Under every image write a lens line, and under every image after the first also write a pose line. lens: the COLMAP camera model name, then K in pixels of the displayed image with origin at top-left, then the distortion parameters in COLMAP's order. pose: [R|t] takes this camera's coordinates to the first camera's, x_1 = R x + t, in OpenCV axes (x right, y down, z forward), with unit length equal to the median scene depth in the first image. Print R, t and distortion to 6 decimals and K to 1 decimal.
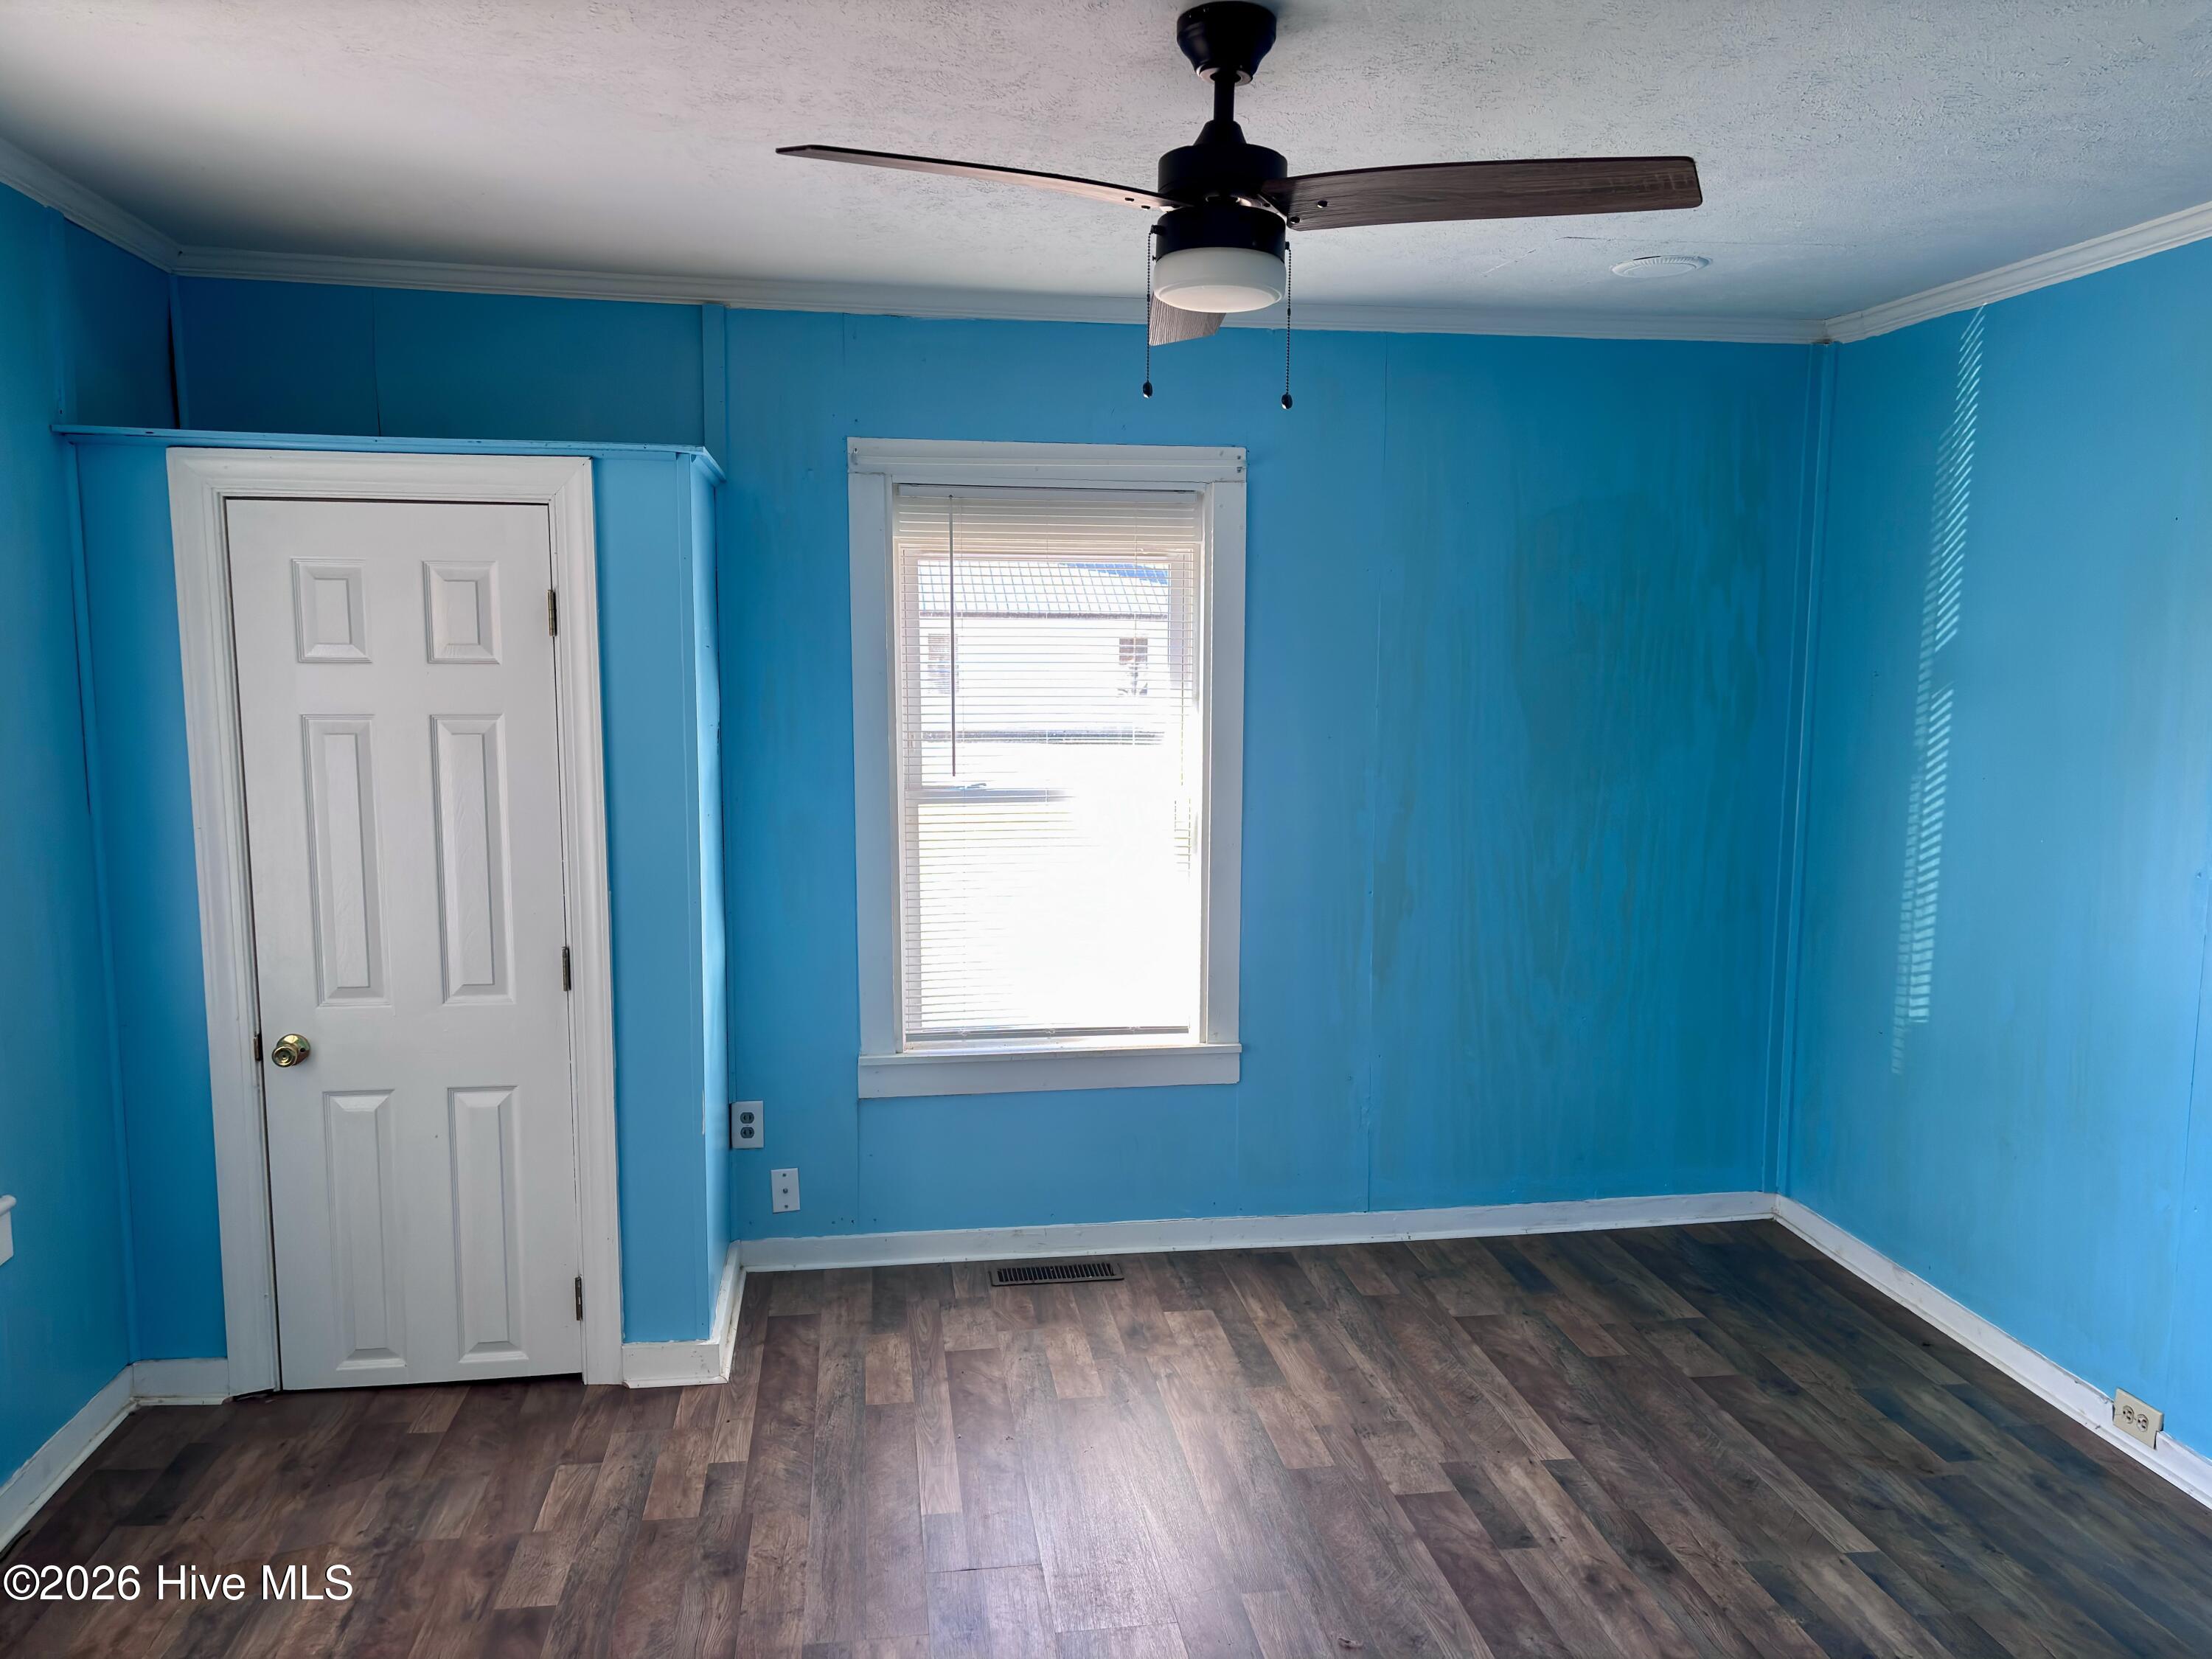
lens RADIAL K [[1670.5, 0, 1113.5], [0, 1670.5, 834.7], [0, 0, 1]] dist [0.060357, -0.062400]
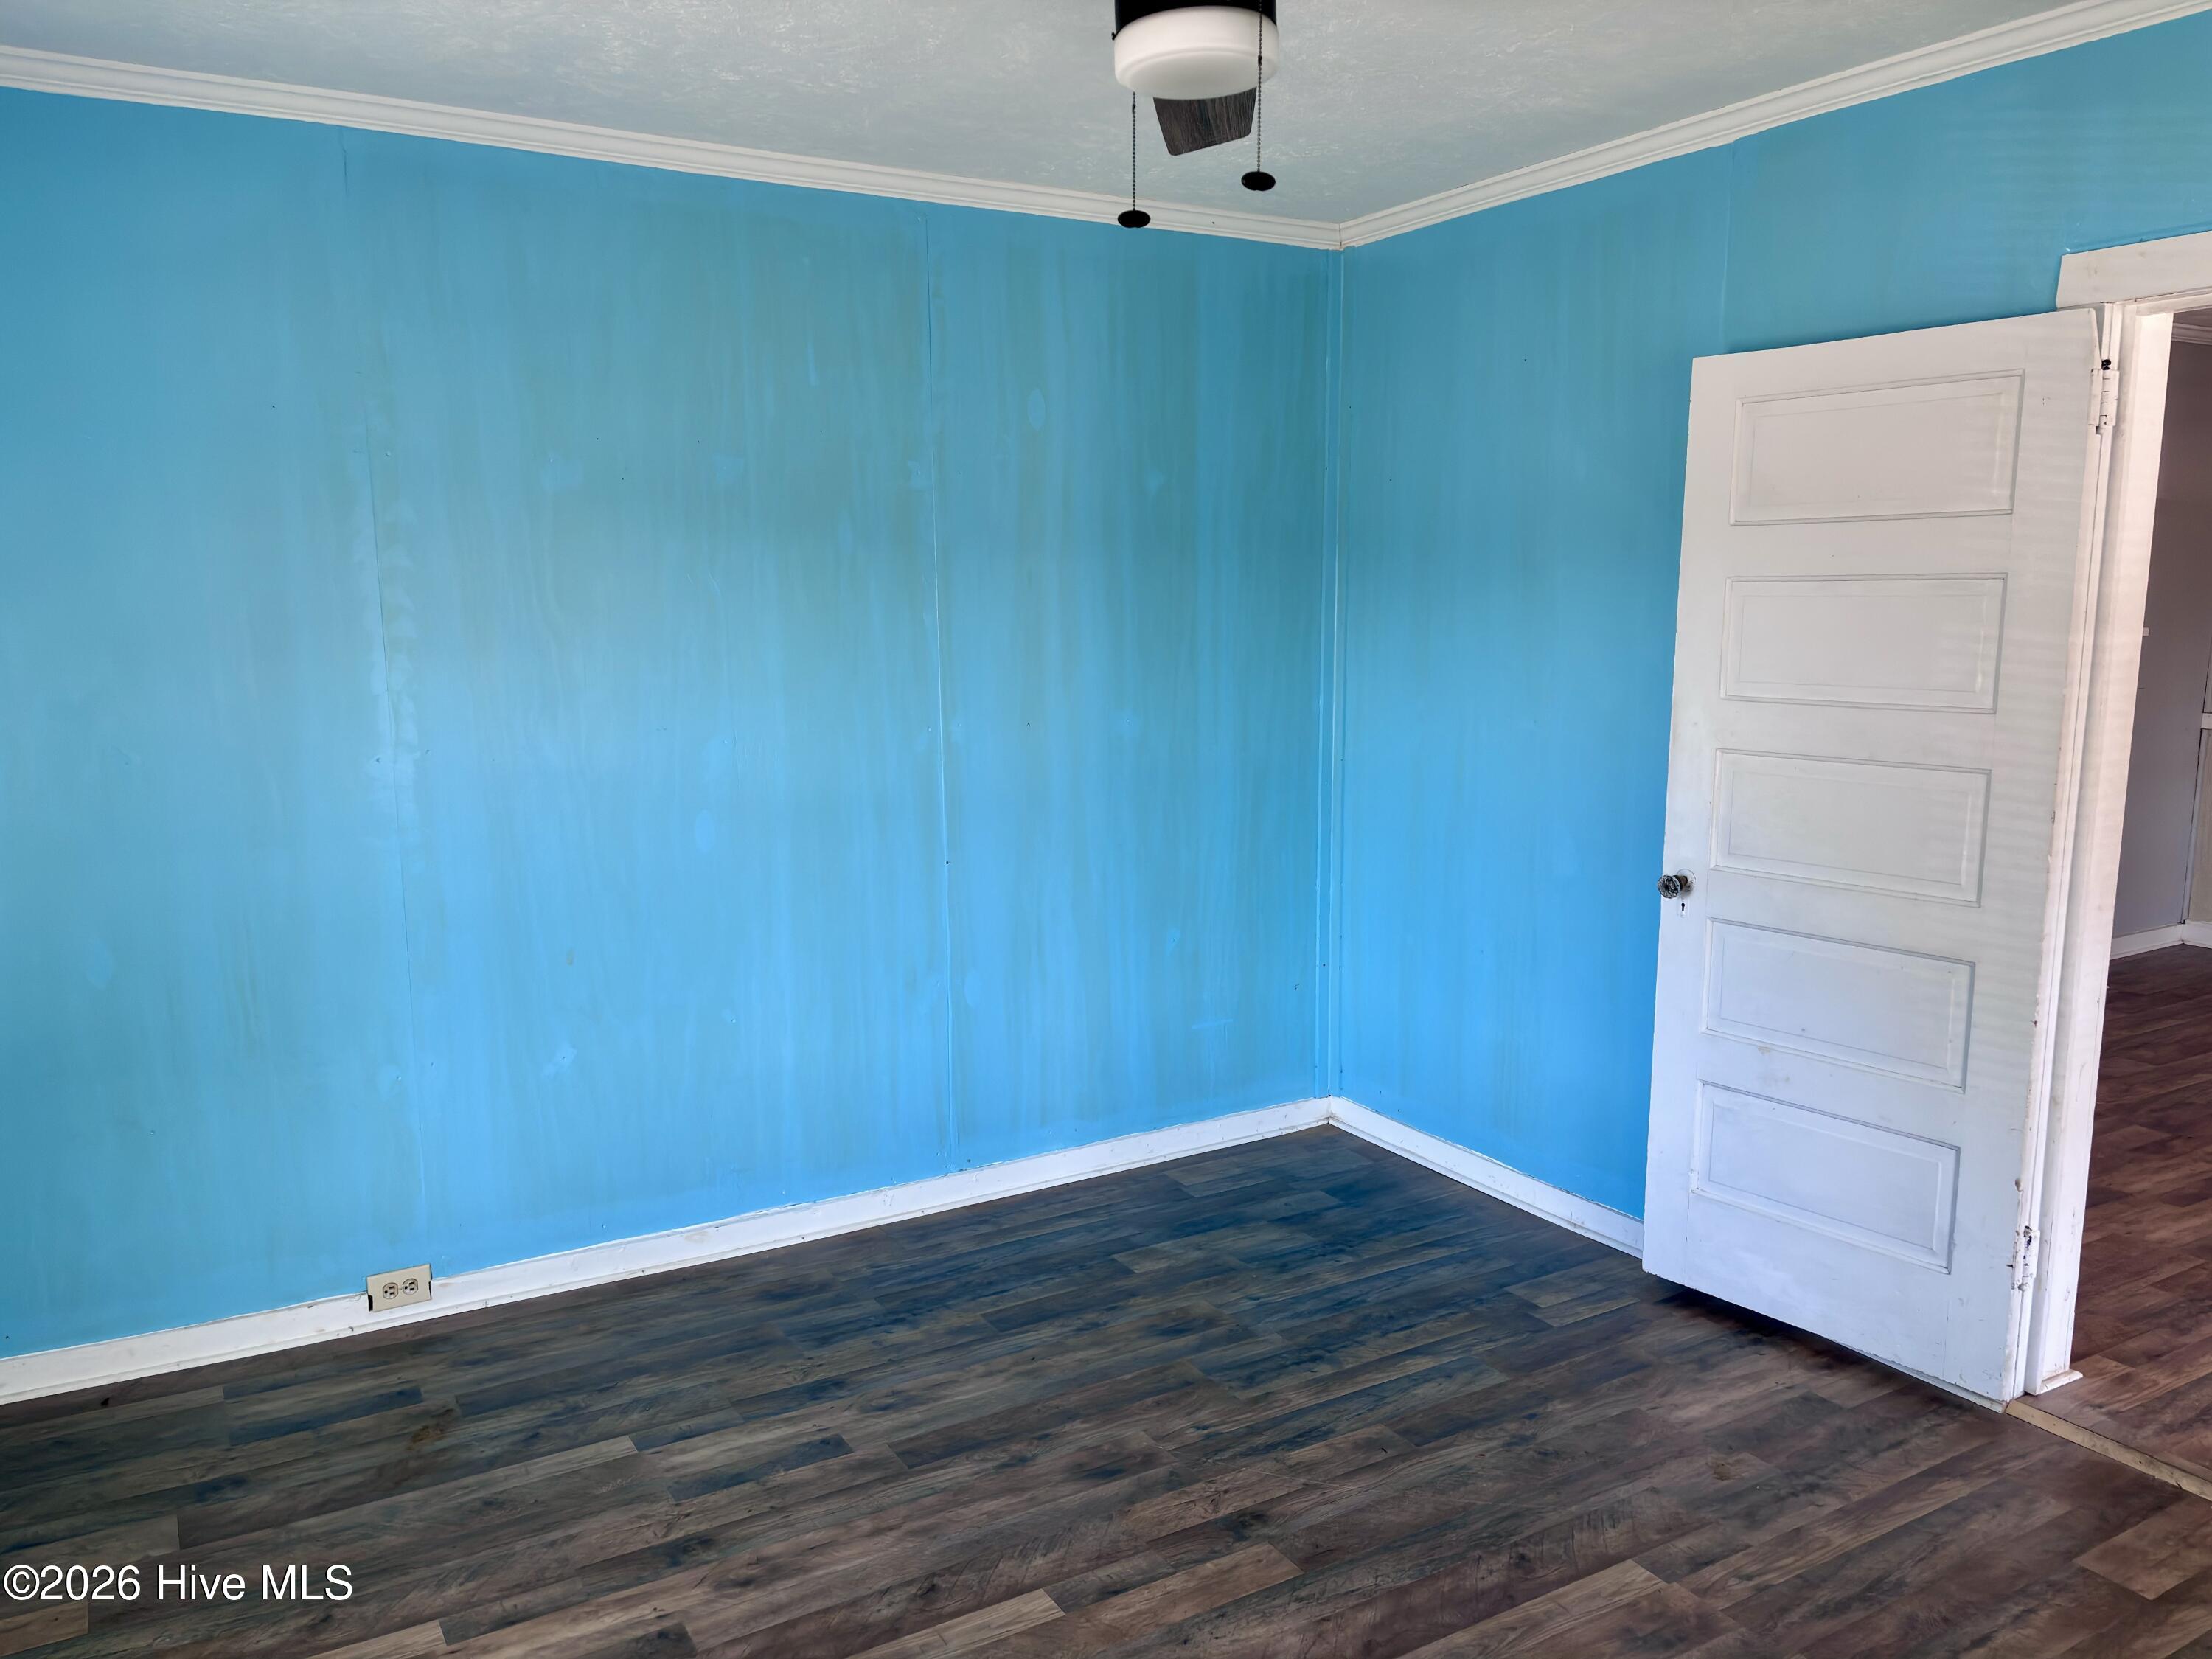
lens RADIAL K [[1670.5, 0, 1109.9], [0, 1670.5, 843.8], [0, 0, 1]] dist [0.060357, -0.062400]
pose [[-0.382382, -0.145277, 0.912512, -0.484928], [0.106597, 0.974033, 0.199740, -0.083712], [-0.917835, 0.173648, -0.356967, 0.960746]]
